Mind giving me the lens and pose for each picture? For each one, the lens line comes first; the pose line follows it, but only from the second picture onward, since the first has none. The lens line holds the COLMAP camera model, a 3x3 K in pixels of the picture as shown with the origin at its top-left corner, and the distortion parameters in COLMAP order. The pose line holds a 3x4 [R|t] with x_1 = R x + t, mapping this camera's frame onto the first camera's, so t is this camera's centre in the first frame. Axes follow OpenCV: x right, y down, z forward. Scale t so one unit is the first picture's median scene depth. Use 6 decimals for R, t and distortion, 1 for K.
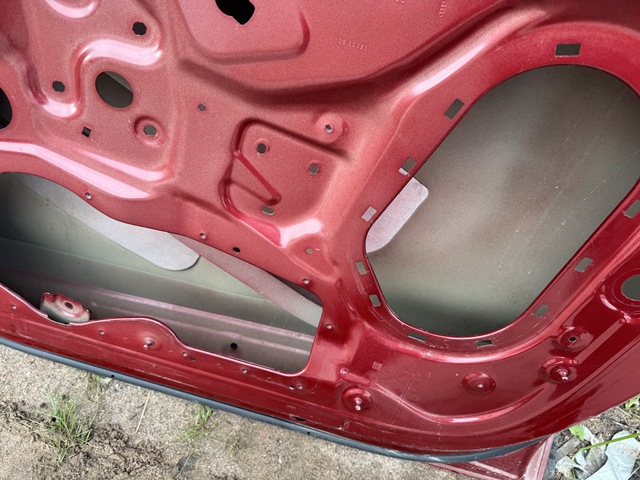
lens RADIAL K [[459.3, 0, 320.7], [0, 459.3, 245.2], [0, 0, 1]] dist [0.026790, -0.052997]
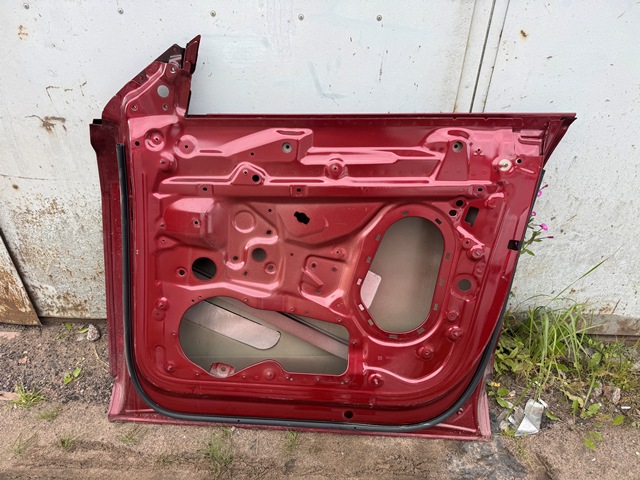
lens RADIAL K [[459.3, 0, 326.2], [0, 459.3, 229.3], [0, 0, 1]] dist [0.026790, -0.052997]
pose [[0.975558, -0.177603, 0.129396, -0.345303], [0.216070, 0.882504, -0.417733, 0.685612], [-0.040002, 0.435481, 0.899309, -1.393137]]
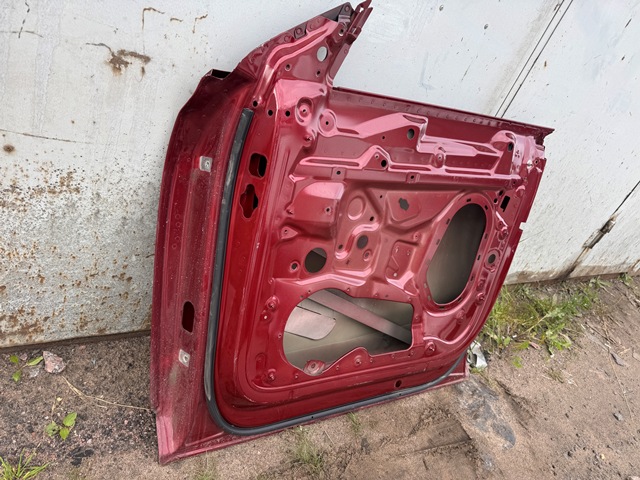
lens RADIAL K [[459.3, 0, 330.4], [0, 459.3, 234.9], [0, 0, 1]] dist [0.026790, -0.052997]
pose [[0.705743, -0.222260, 0.672701, -2.107284], [0.414439, 0.899621, -0.137561, -0.076463], [-0.574601, 0.375876, 0.727015, -0.748251]]
